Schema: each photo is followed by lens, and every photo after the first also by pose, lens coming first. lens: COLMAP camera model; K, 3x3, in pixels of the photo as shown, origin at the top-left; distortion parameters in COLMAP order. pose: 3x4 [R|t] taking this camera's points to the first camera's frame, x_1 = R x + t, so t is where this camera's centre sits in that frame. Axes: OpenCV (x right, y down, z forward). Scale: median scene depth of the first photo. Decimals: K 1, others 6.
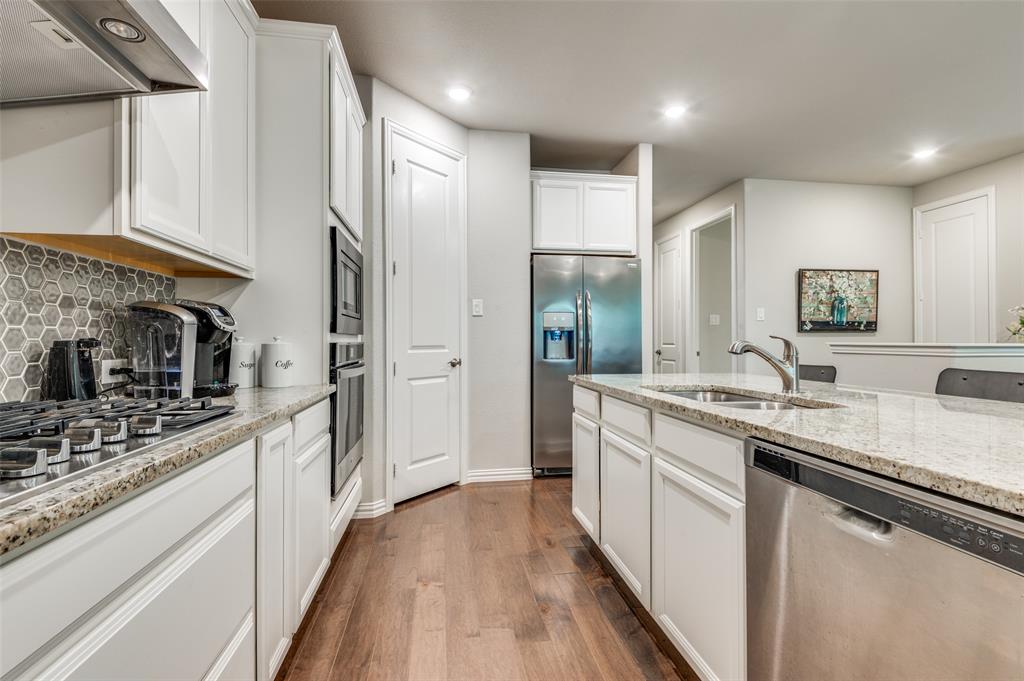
lens RADIAL K [[464.3, 0, 512.2], [0, 464.3, 342.4], [0, 0, 1]] dist [-0.006033, -0.002614]
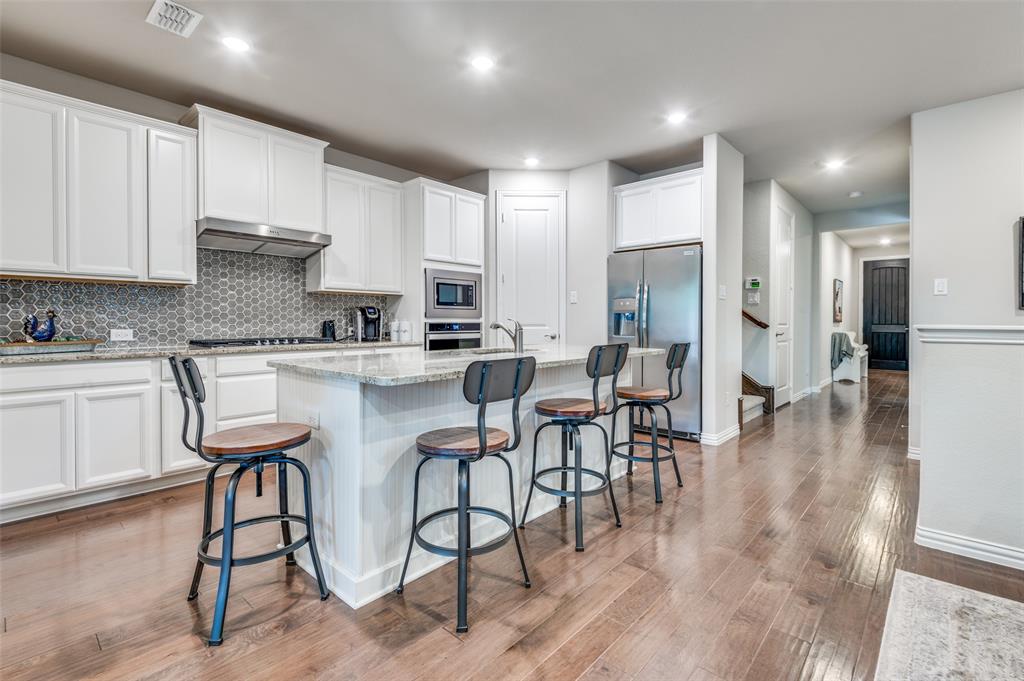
lens RADIAL K [[464.3, 0, 510.7], [0, 464.3, 325.9], [0, 0, 1]] dist [-0.006033, -0.002614]
pose [[0.619119, 0.011008, -0.785220, 0.891676], [-0.005017, 0.999937, 0.010062, -0.003300], [0.785281, -0.002291, 0.619135, -0.006990]]
